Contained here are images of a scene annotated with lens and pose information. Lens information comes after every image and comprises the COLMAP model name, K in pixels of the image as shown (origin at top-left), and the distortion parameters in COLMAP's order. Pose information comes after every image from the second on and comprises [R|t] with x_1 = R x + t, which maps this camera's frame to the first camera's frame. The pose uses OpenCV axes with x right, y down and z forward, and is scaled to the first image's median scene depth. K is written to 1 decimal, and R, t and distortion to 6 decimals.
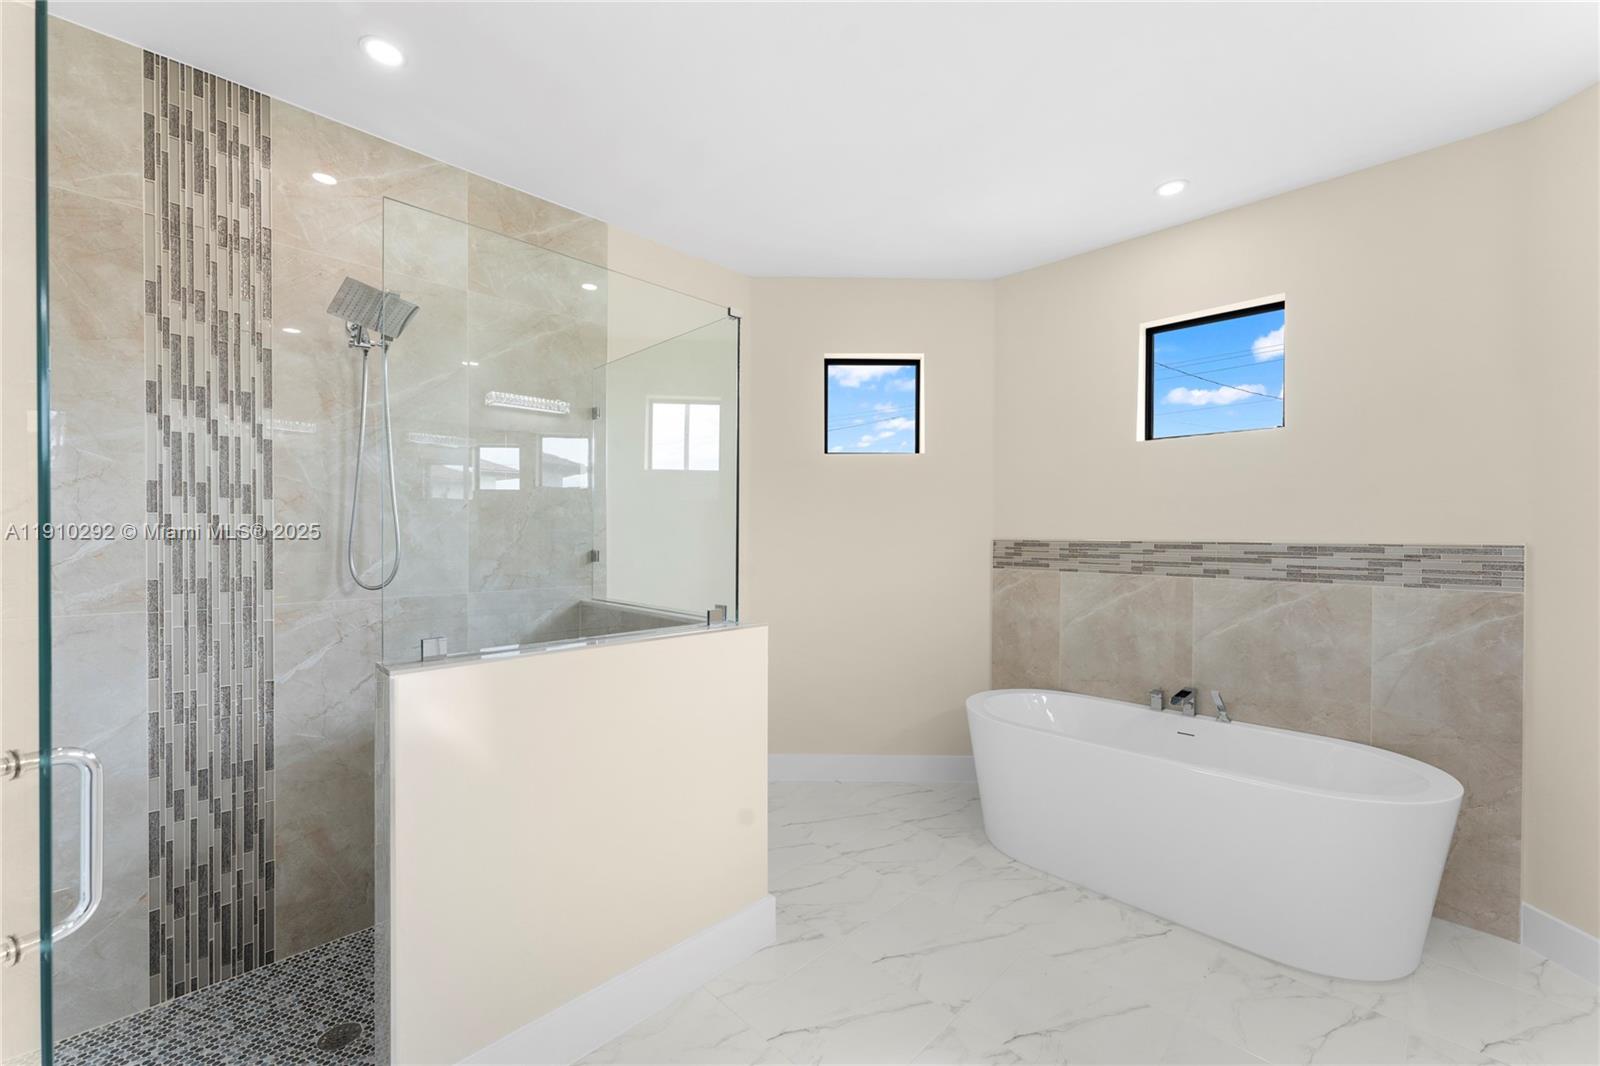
lens RADIAL K [[647.6, 0, 784.6], [0, 647.6, 539.5], [0, 0, 1]] dist [0.002153, 0.000239]
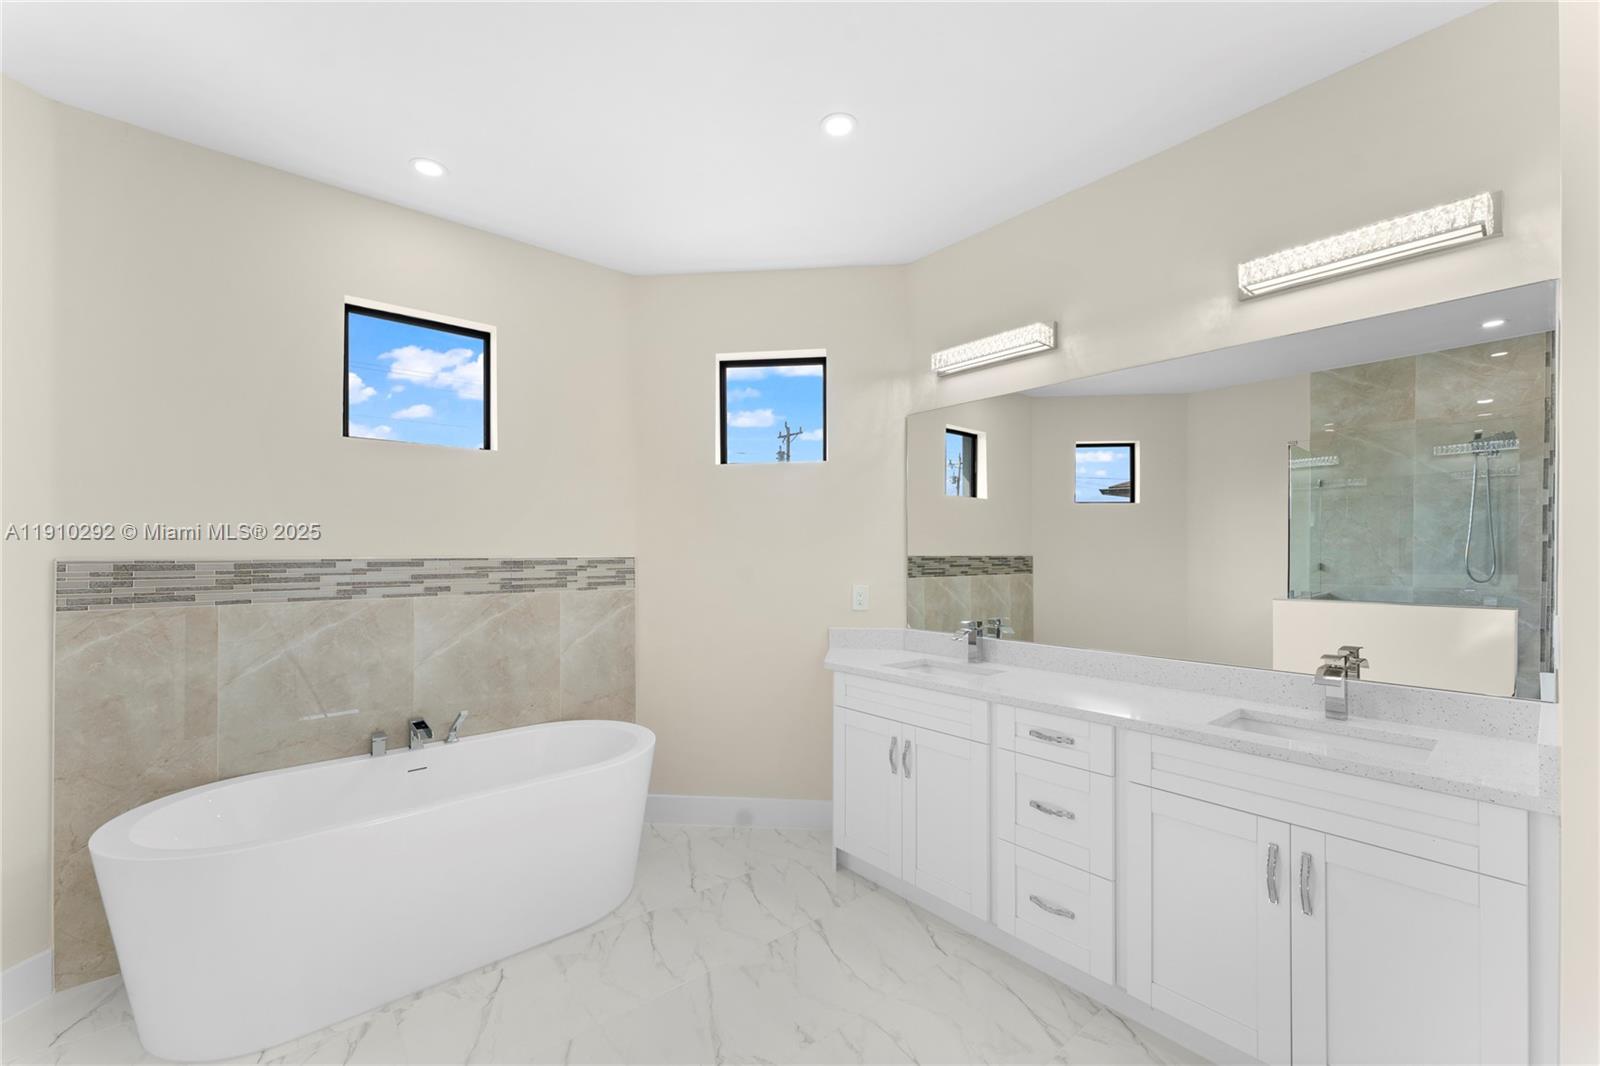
lens RADIAL K [[647.6, 0, 799.9], [0, 647.6, 547.5], [0, 0, 1]] dist [0.002153, 0.000239]
pose [[0.060782, 0.000406, 0.998151, -0.262415], [0.009552, 0.999954, -0.000988, -0.005987], [-0.998105, 0.009595, 0.060775, 0.412736]]
